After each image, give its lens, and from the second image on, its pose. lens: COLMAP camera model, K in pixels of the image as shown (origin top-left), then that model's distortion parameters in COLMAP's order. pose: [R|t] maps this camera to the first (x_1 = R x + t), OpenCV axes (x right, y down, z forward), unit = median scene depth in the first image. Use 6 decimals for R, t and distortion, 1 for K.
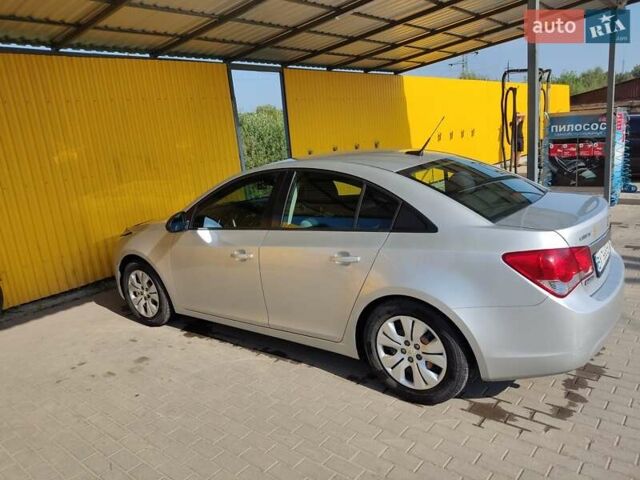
lens RADIAL K [[444.2, 0, 320.0], [0, 444.2, 240.0], [0, 0, 1]] dist [0.000026, 0.002473]
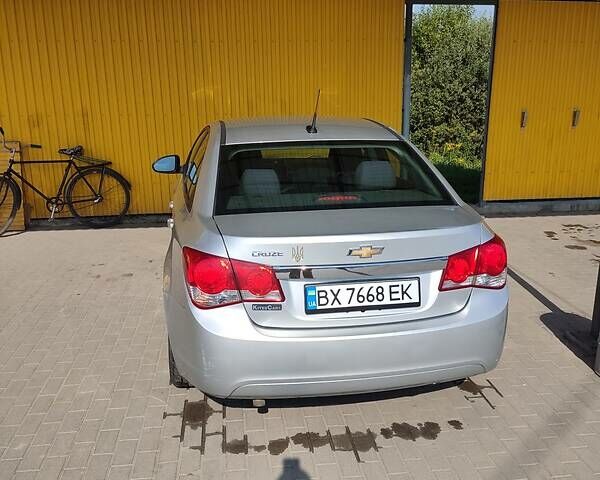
lens RADIAL K [[541.1, 0, 317.7], [0, 541.1, 241.5], [0, 0, 1]] dist [0.085439, -0.002453]
pose [[0.761294, 0.251632, -0.597590, 0.800950], [-0.205435, 0.967751, 0.145787, -0.127644], [0.615003, 0.011779, 0.788437, 0.161306]]
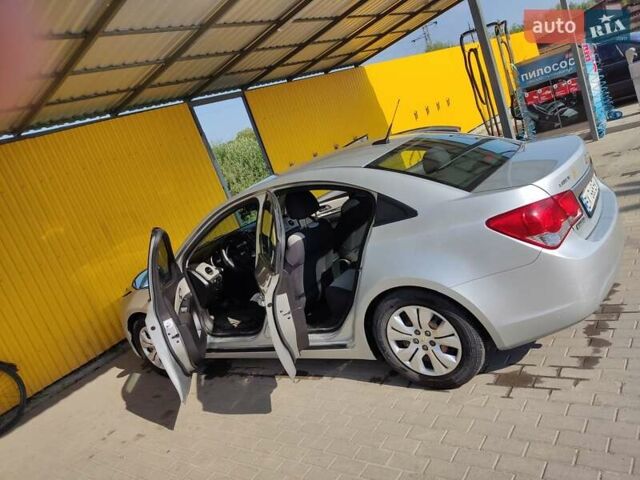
lens RADIAL K [[441.8, 0, 321.7], [0, 441.8, 242.3], [0, 0, 1]] dist [-0.000031, -0.002521]
pose [[0.966072, -0.257245, -0.023013, 0.046262], [0.257095, 0.966341, -0.009301, -0.004236], [0.024631, 0.003069, 0.999692, 0.011225]]
